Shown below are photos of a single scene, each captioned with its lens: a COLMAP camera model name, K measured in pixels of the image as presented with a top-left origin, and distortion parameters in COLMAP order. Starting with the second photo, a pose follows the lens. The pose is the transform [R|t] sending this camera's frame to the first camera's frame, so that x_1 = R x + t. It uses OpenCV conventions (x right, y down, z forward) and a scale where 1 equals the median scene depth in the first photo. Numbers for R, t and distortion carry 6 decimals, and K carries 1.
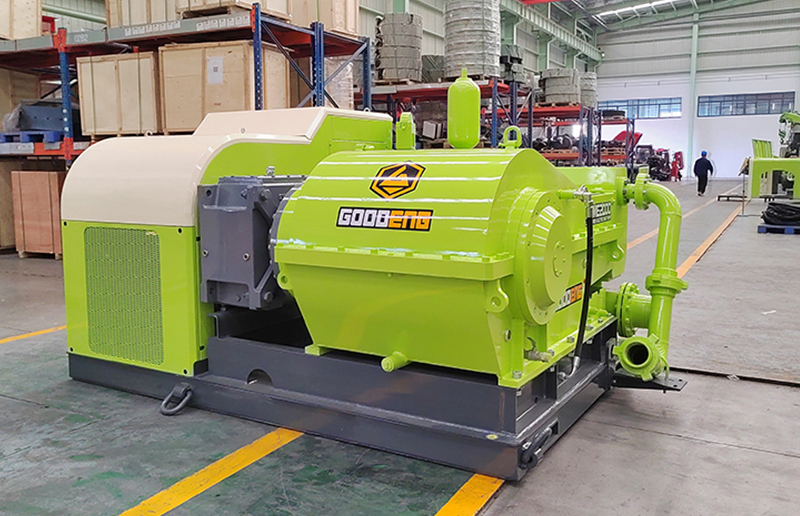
lens RADIAL K [[705.1, 0, 400.1], [0, 705.1, 255.0], [0, 0, 1]] dist [0.011452, 0.021690]
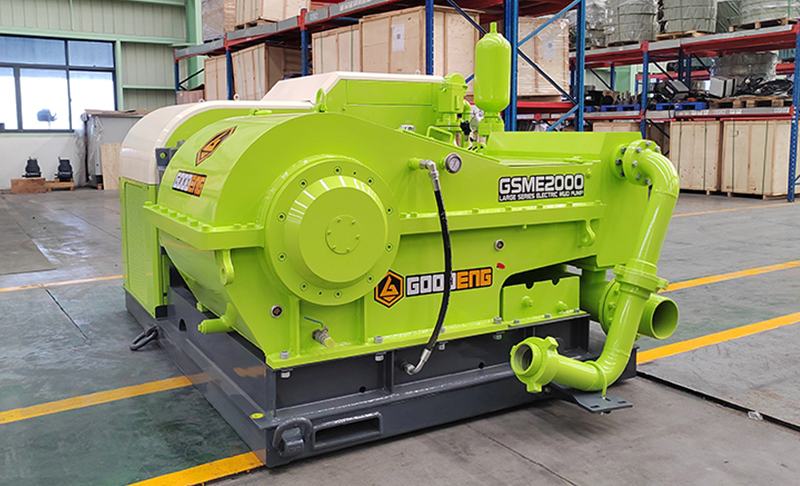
lens RADIAL K [[708.7, 0, 398.6], [0, 708.7, 223.6], [0, 0, 1]] dist [0.014861, 0.027517]
pose [[0.879451, 0.061714, -0.471972, 0.245744], [-0.058574, 0.998055, 0.021360, -0.010739], [0.472372, 0.008860, 0.881355, 0.082762]]
